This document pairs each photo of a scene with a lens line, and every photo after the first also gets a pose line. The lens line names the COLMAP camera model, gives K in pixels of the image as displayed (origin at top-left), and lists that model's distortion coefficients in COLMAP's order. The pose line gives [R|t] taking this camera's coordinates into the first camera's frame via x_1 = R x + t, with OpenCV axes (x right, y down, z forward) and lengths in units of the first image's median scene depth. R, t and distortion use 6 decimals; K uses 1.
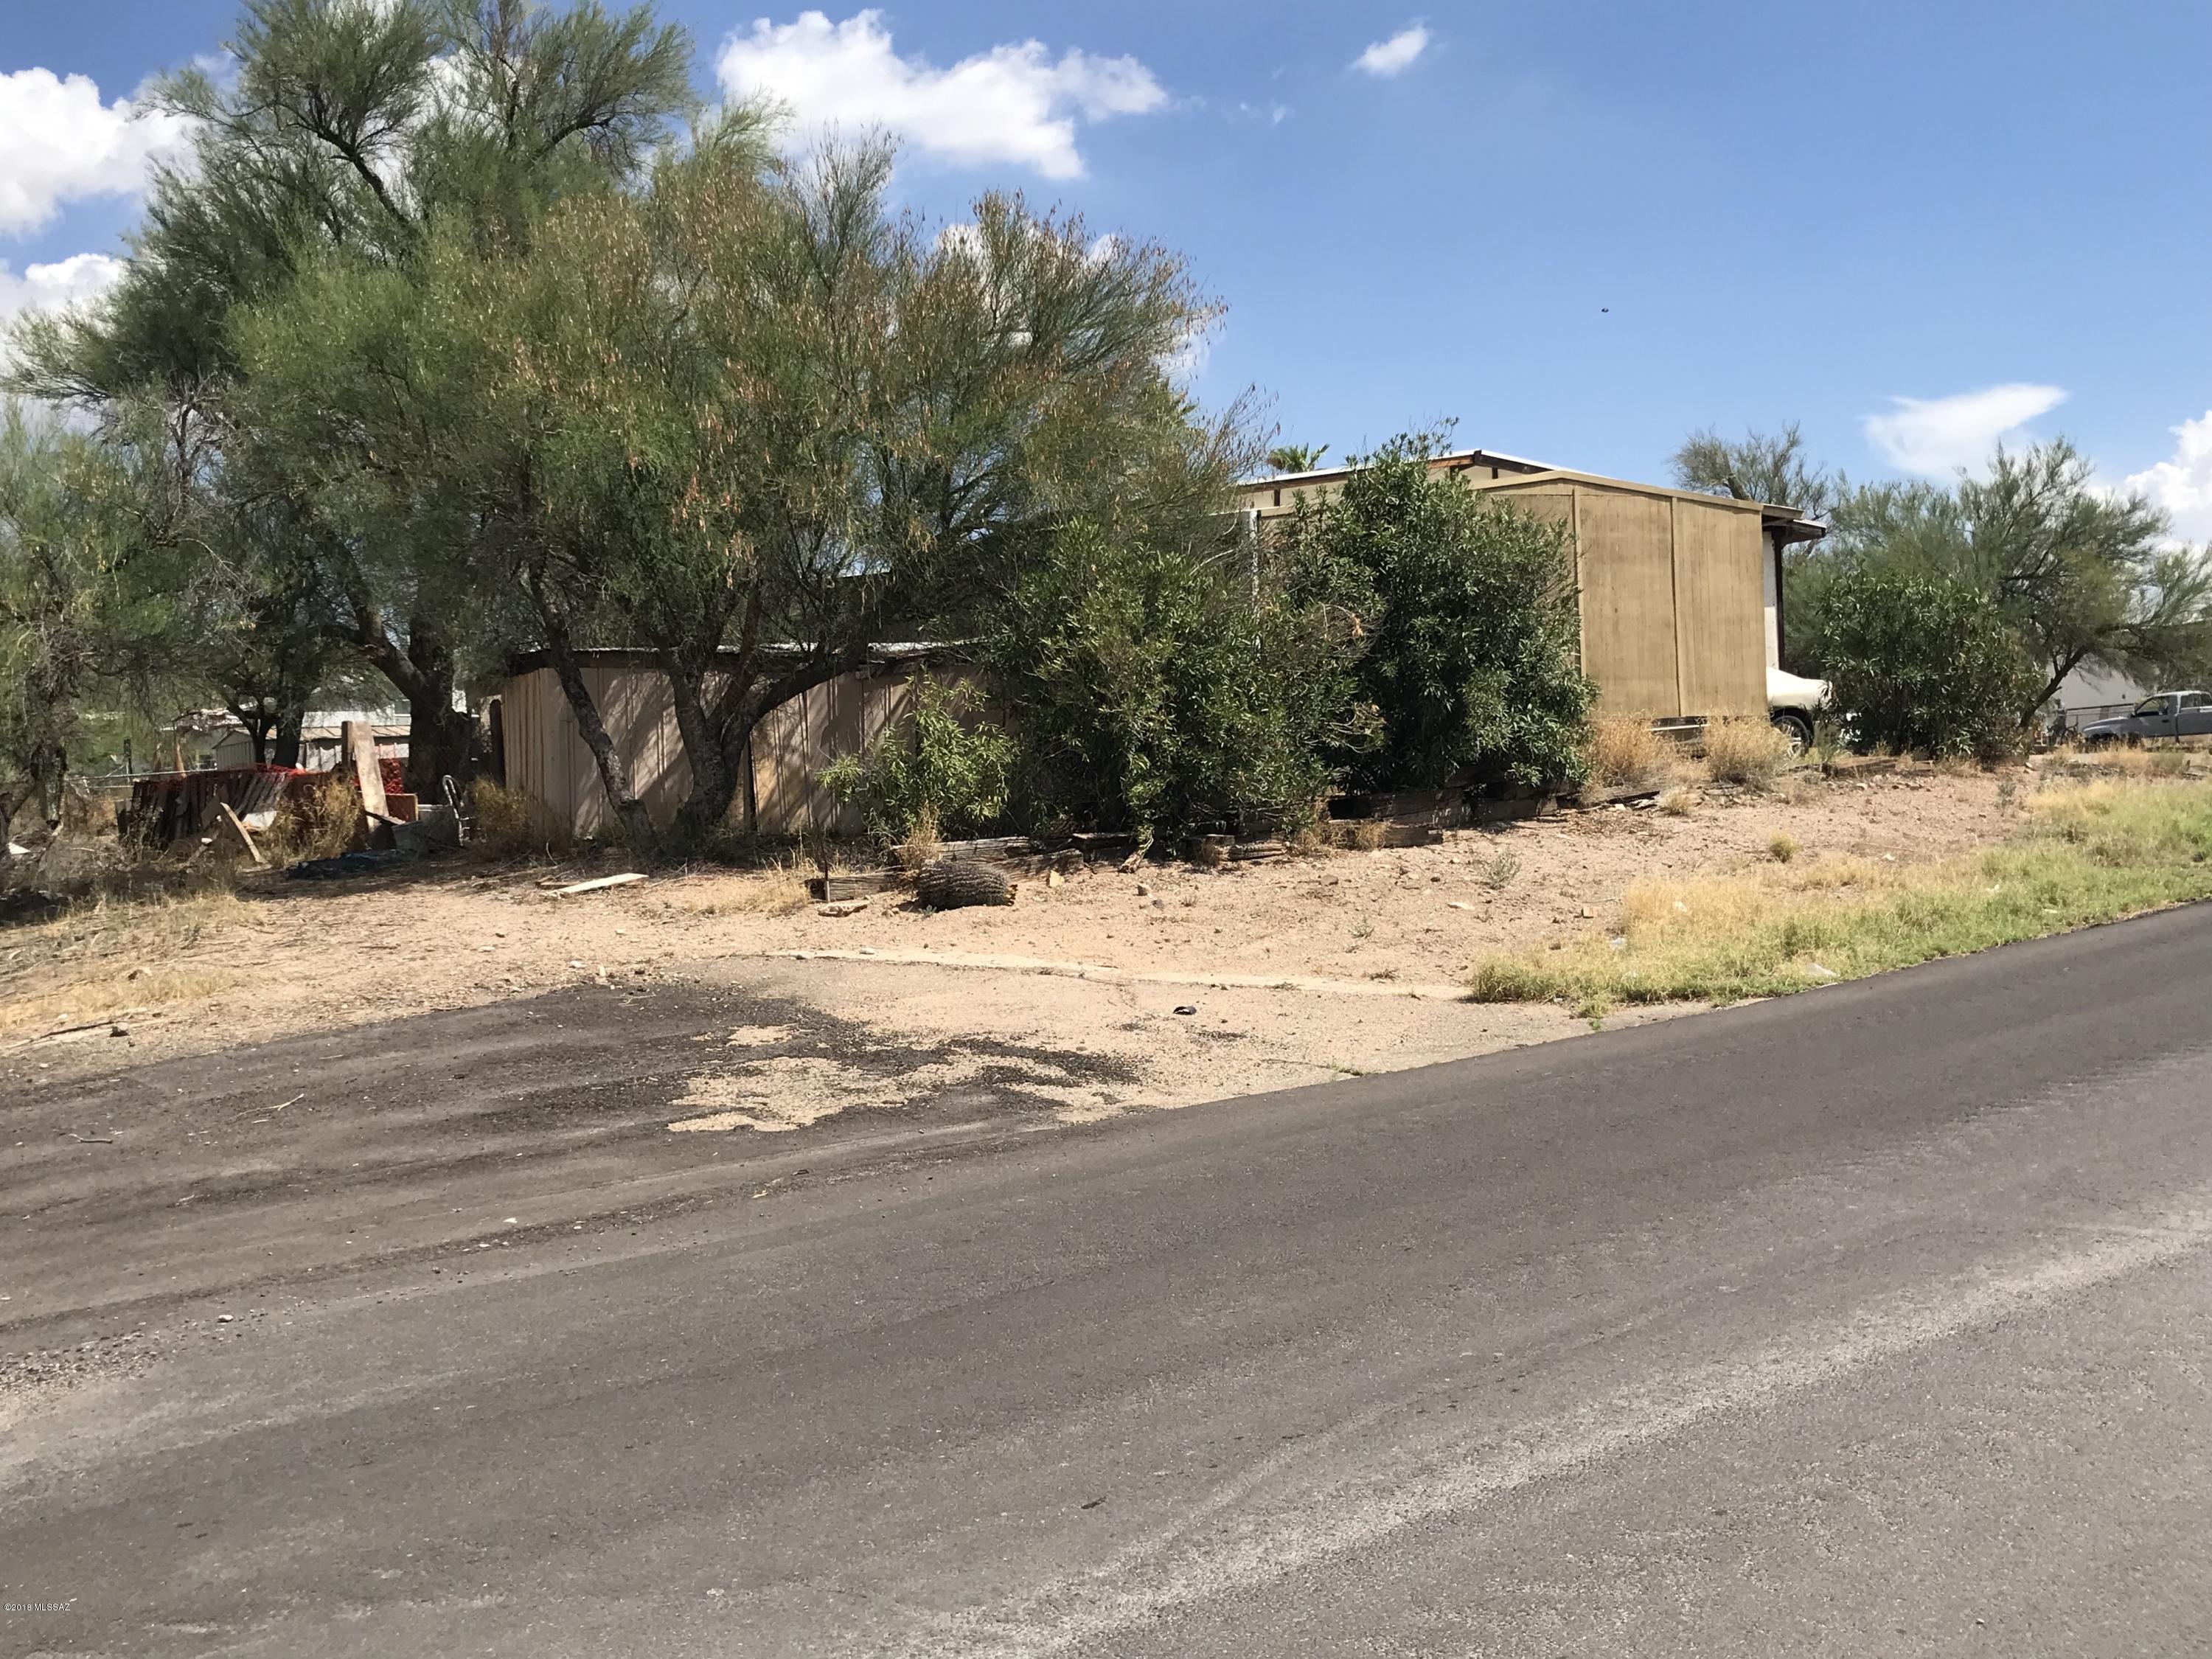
lens RADIAL K [[2193.6, 0, 1106.0], [0, 2193.6, 829.5], [0, 0, 1]] dist [0.099728, -0.261853]
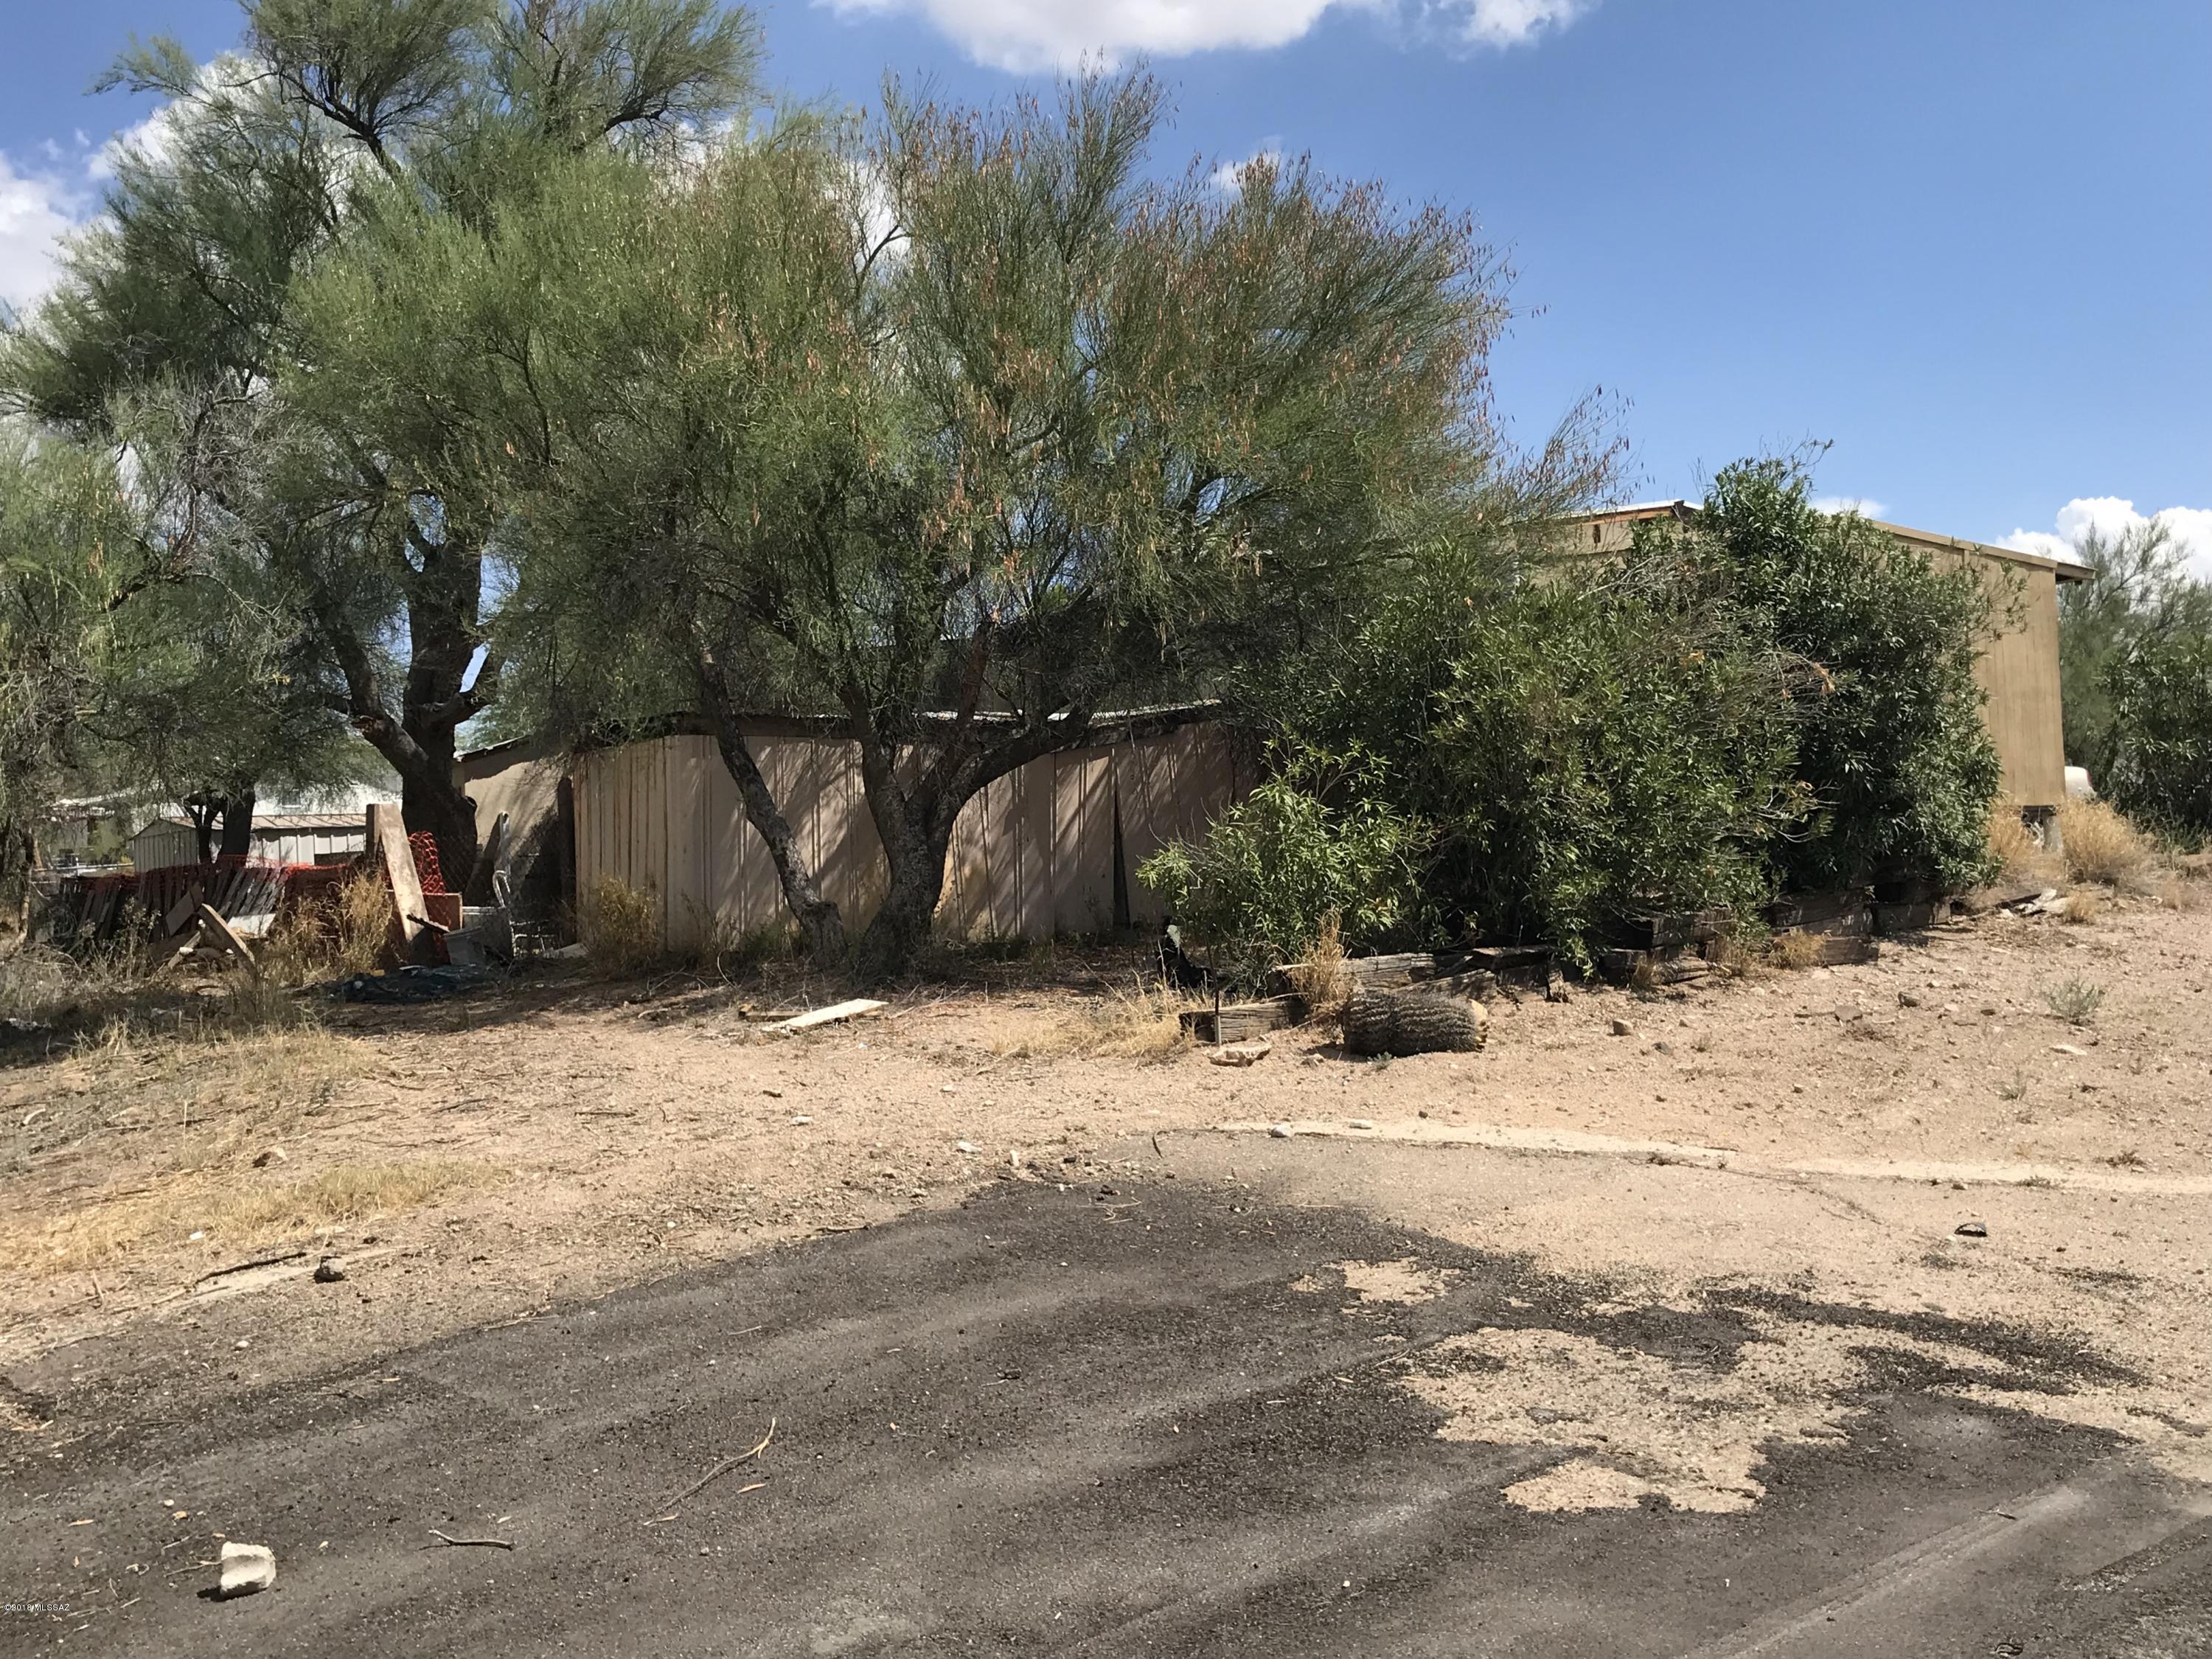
lens RADIAL K [[2187.5, 0, 1105.4], [0, 2187.5, 814.2], [0, 0, 1]] dist [0.139031, -0.401718]
pose [[0.997653, 0.004954, 0.068286, -0.163352], [-0.001398, 0.998644, -0.052036, -0.004077], [-0.068451, 0.051818, 0.996308, 0.213823]]
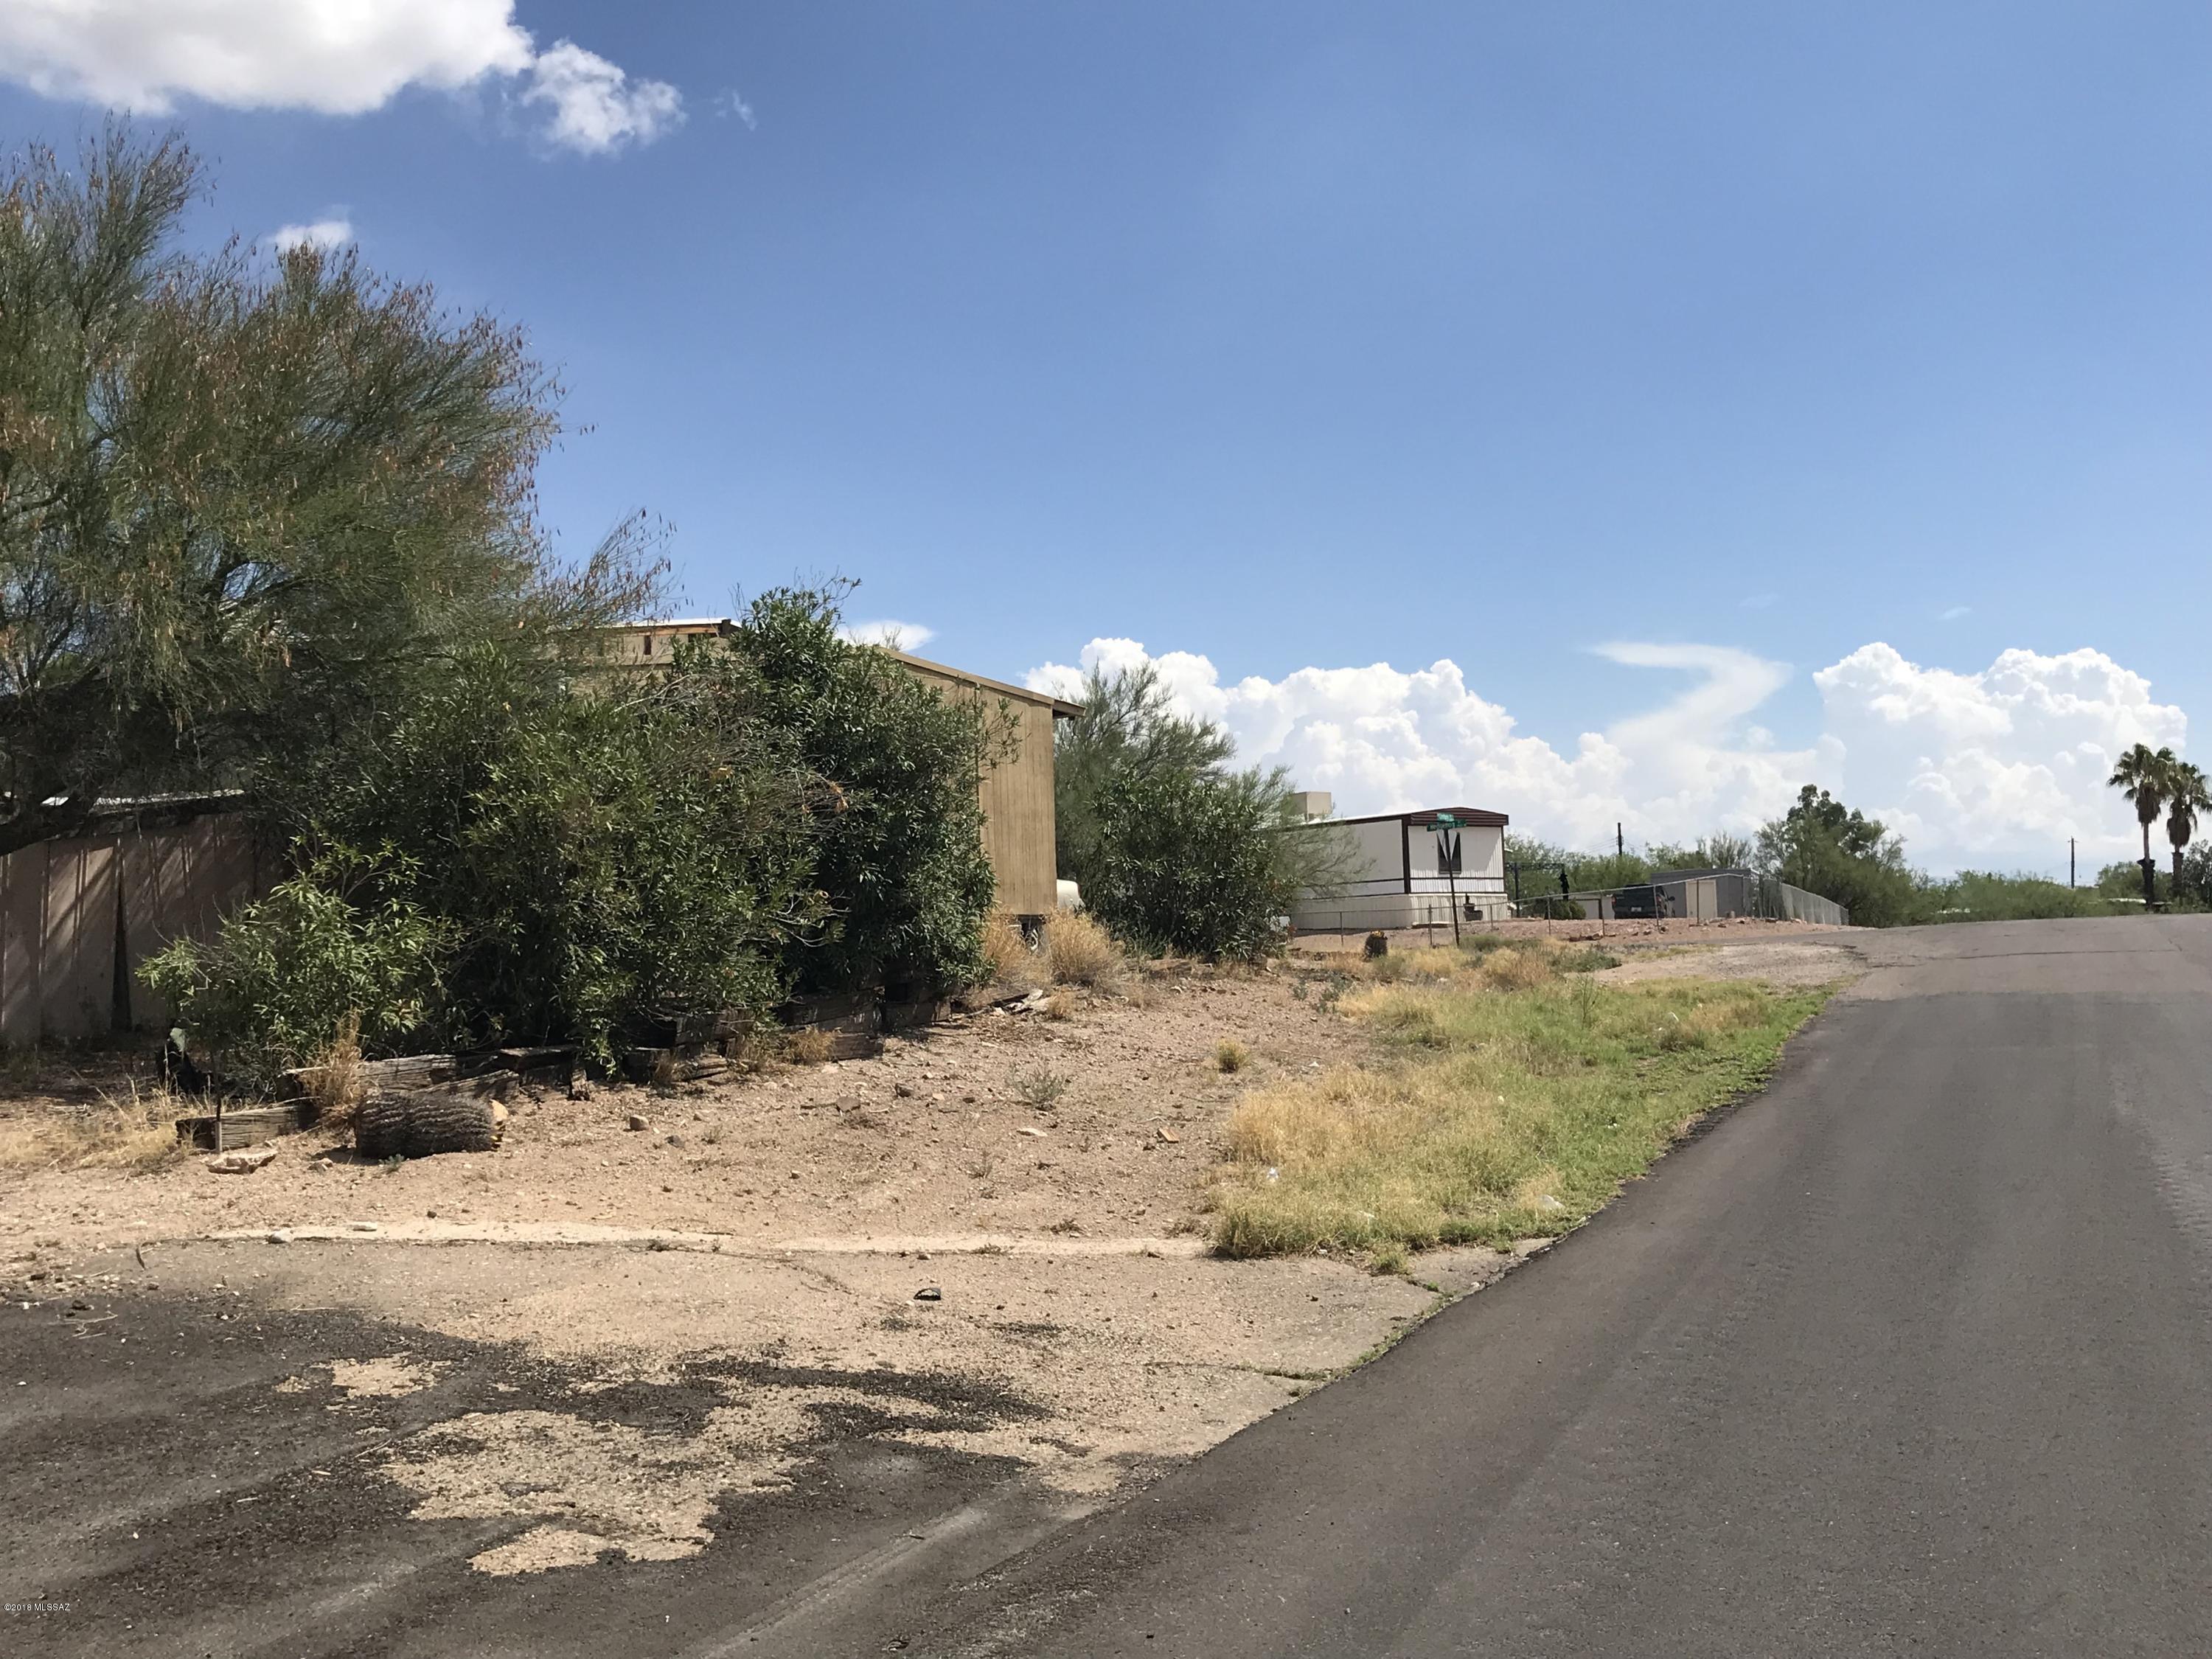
lens RADIAL K [[2187.5, 0, 1105.4], [0, 2187.5, 814.2], [0, 0, 1]] dist [0.139031, -0.401718]
pose [[0.883350, 0.043511, 0.466691, -0.161397], [0.001961, 0.995330, -0.096509, -0.004247], [-0.468710, 0.086166, 0.879139, 0.182616]]
